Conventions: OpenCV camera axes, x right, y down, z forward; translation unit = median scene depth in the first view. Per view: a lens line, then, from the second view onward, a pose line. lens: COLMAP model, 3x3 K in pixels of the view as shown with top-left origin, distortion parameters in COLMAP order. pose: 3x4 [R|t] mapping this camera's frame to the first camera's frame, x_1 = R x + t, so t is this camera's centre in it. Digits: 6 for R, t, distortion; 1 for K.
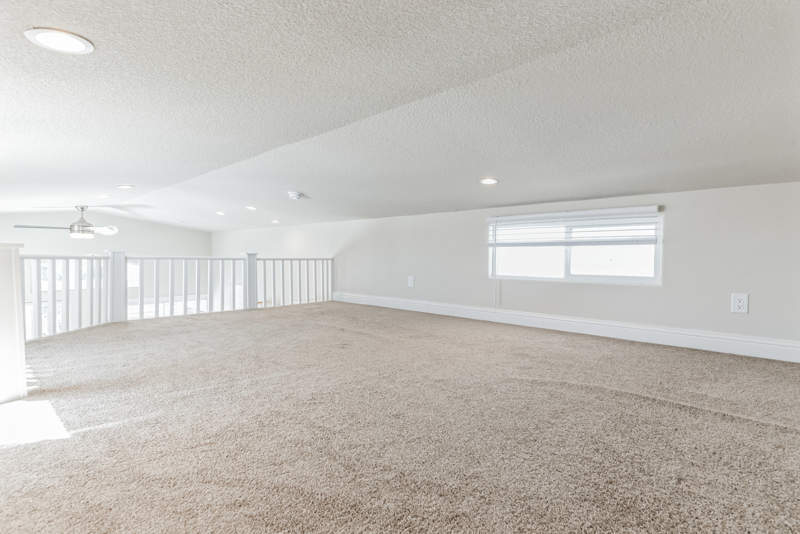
lens RADIAL K [[406.3, 0, 400.4], [0, 406.3, 253.4], [0, 0, 1]] dist [0.001120, 0.000045]
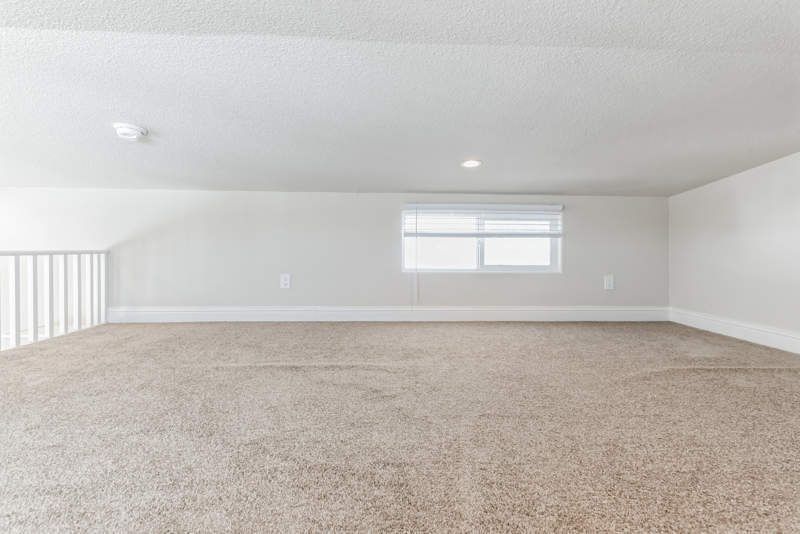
lens RADIAL K [[406.3, 0, 400.4], [0, 406.3, 253.4], [0, 0, 1]] dist [0.001120, 0.000045]
pose [[0.680959, -0.012401, 0.732217, -0.465208], [-0.007696, 0.999680, 0.024088, -0.001577], [-0.732282, -0.022038, 0.680645, 0.444439]]
